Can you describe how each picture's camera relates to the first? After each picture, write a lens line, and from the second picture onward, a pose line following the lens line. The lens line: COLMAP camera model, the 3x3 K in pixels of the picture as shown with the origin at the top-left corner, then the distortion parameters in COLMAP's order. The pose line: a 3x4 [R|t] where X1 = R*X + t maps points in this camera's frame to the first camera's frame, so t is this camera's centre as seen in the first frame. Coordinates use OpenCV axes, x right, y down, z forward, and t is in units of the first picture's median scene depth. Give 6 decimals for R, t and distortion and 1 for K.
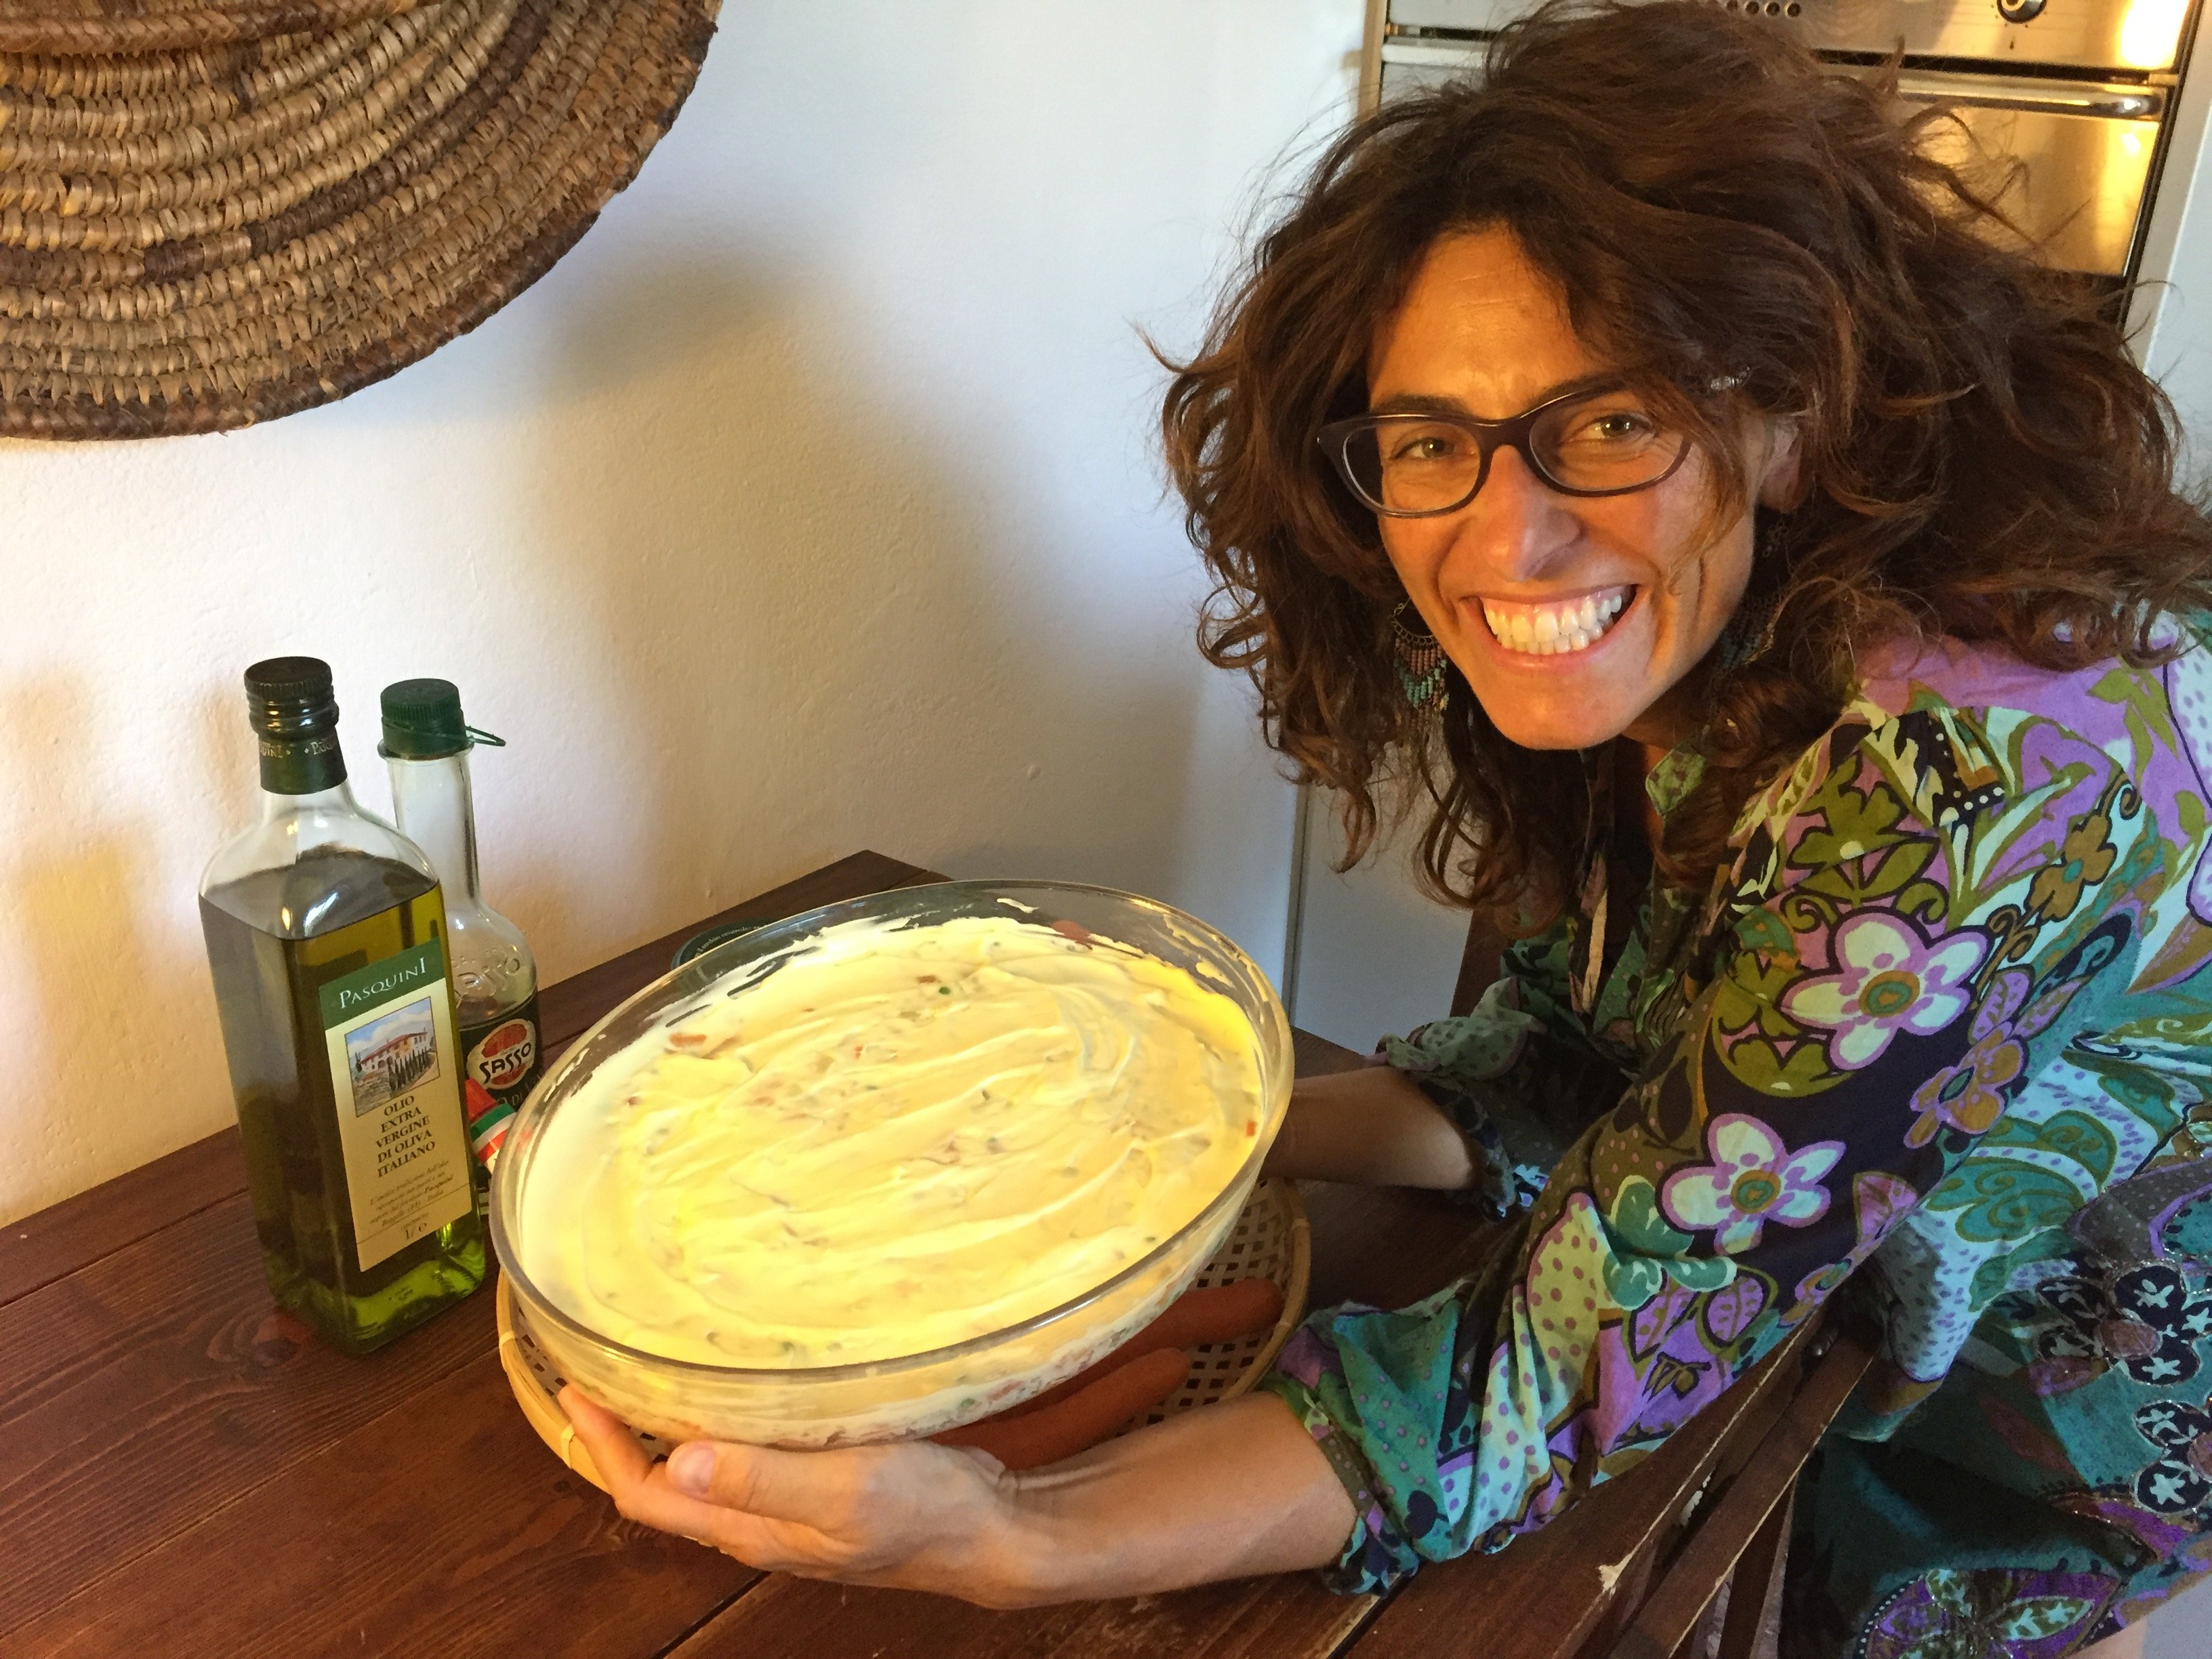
lens RADIAL K [[1959.5, 0, 1106.0], [0, 1959.5, 829.5], [0, 0, 1]] dist [0.111936, 0.001032]
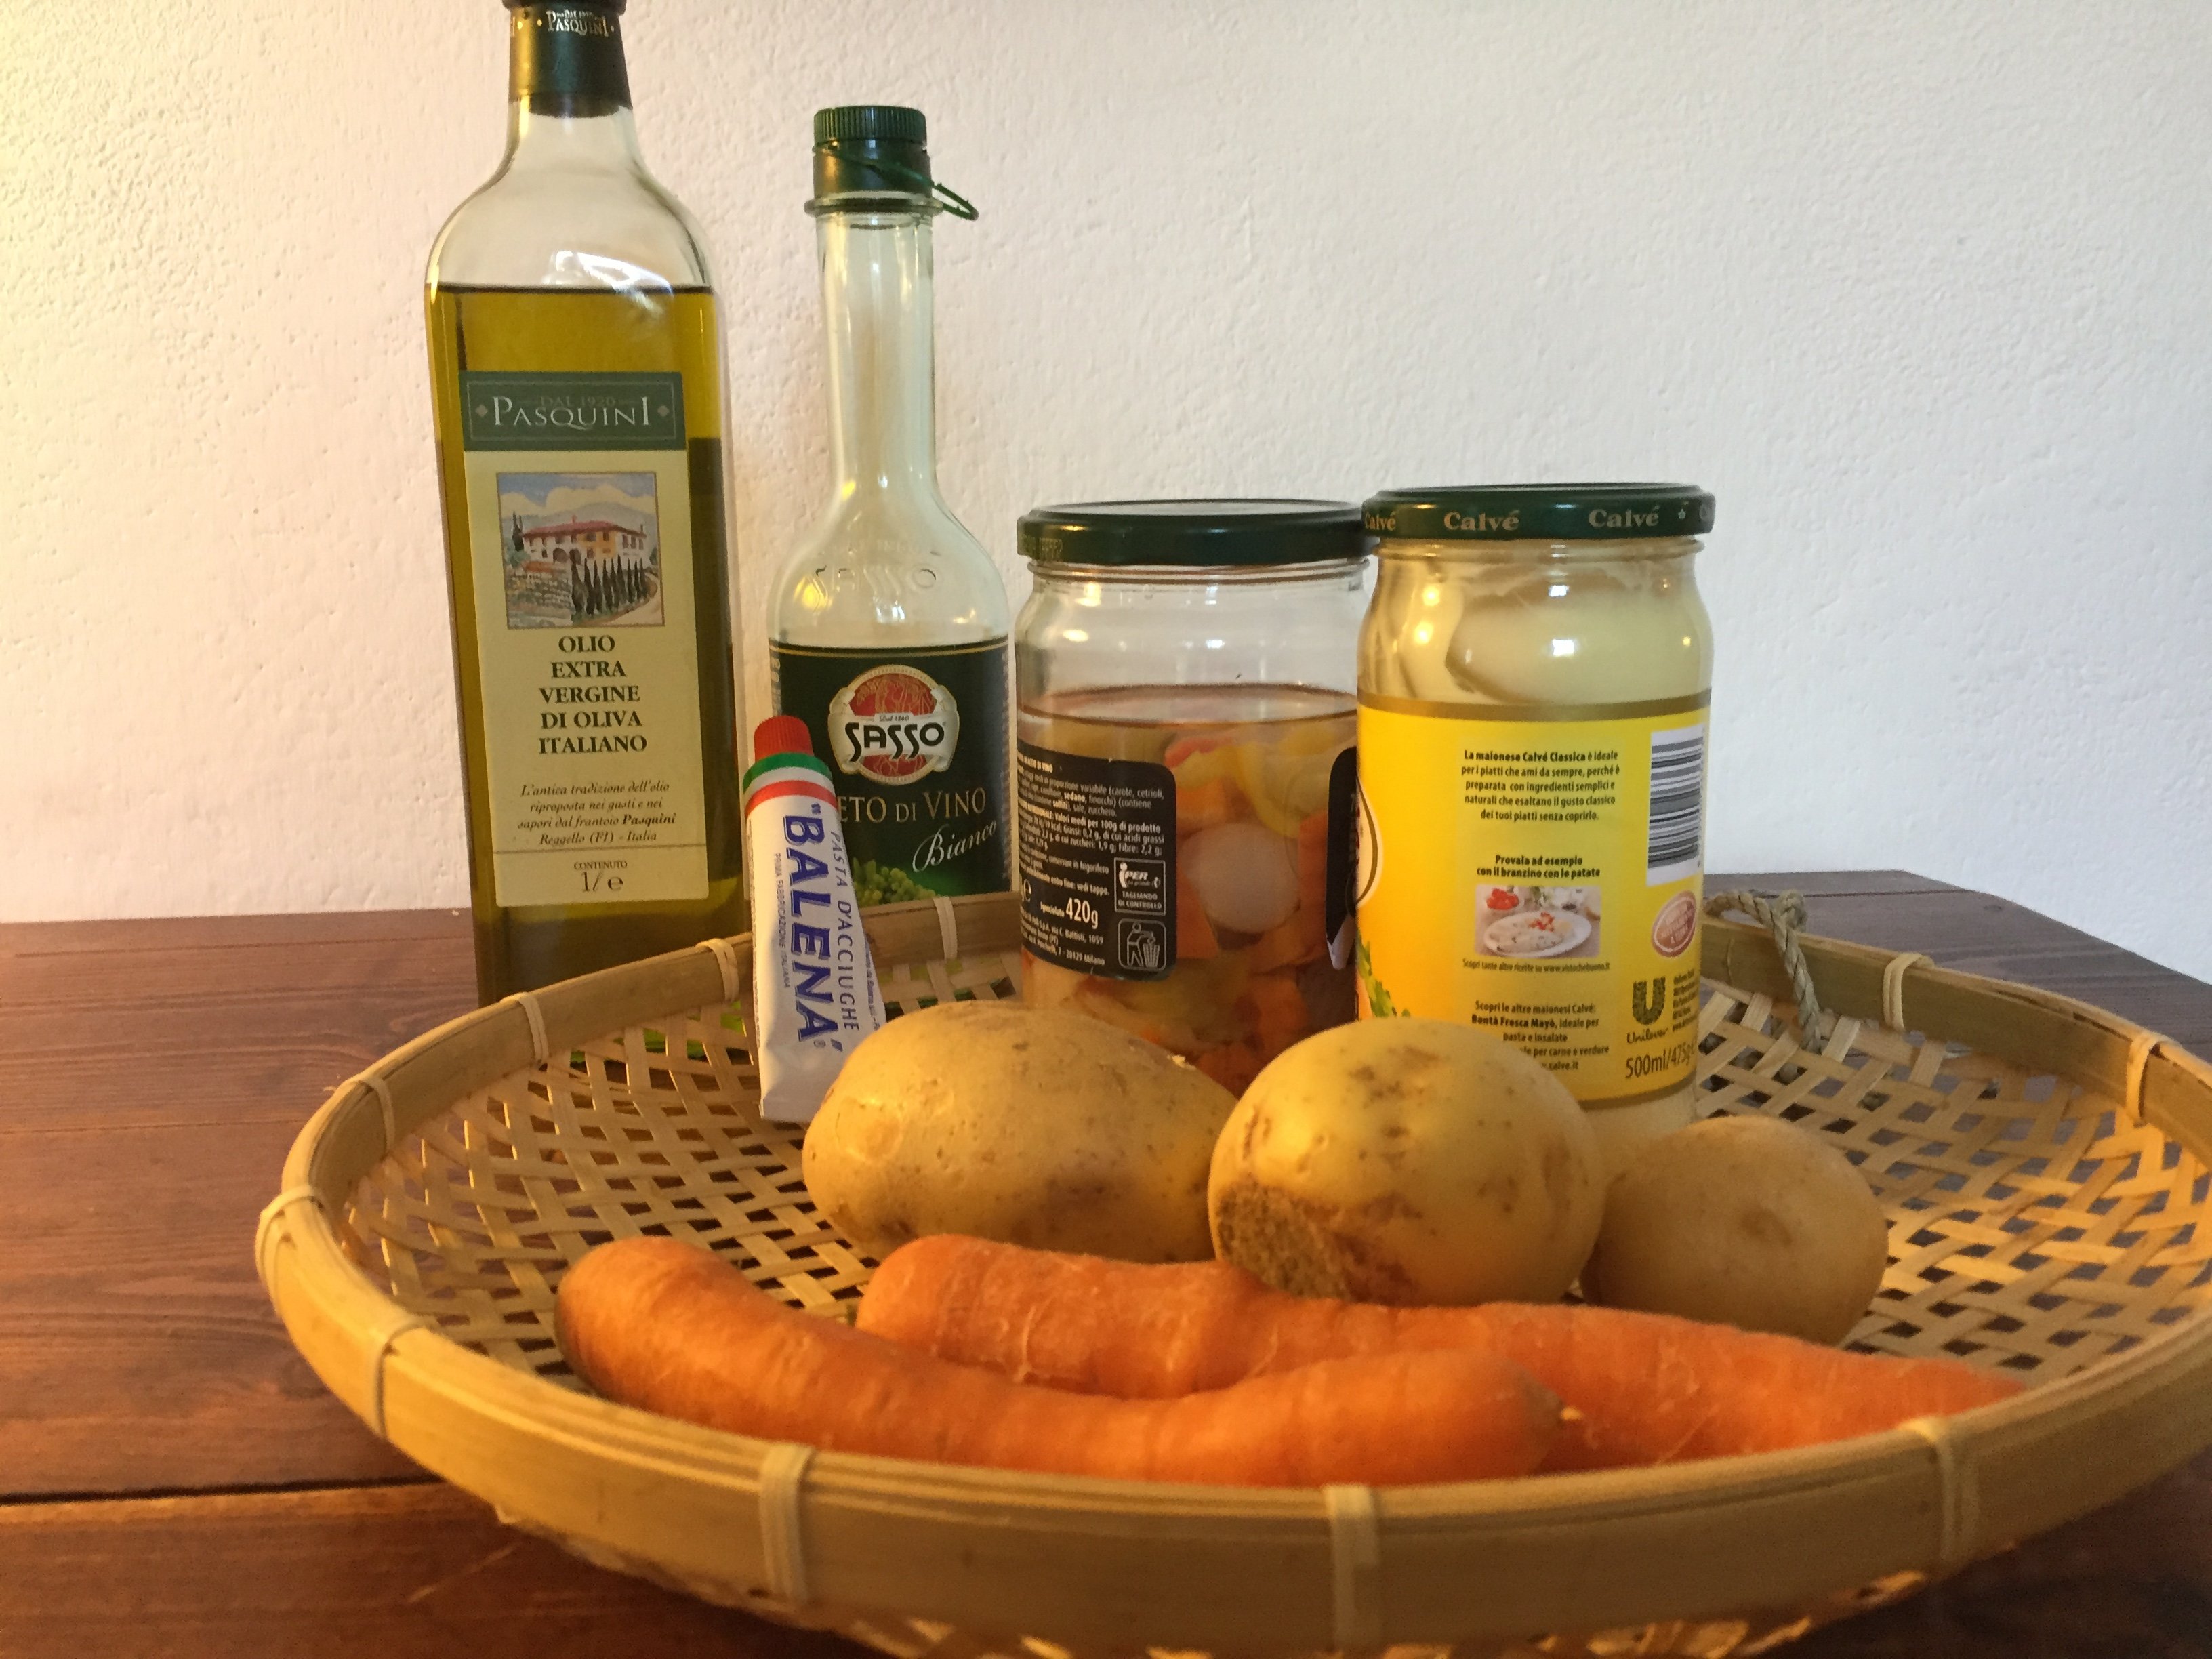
lens RADIAL K [[1959.5, 0, 1106.0], [0, 1959.5, 829.5], [0, 0, 1]] dist [0.111936, 0.001032]
pose [[0.716853, 0.092106, -0.691114, 0.184045], [-0.266850, 0.952007, -0.149912, 0.232116], [0.644138, 0.291888, 0.707027, 0.654860]]
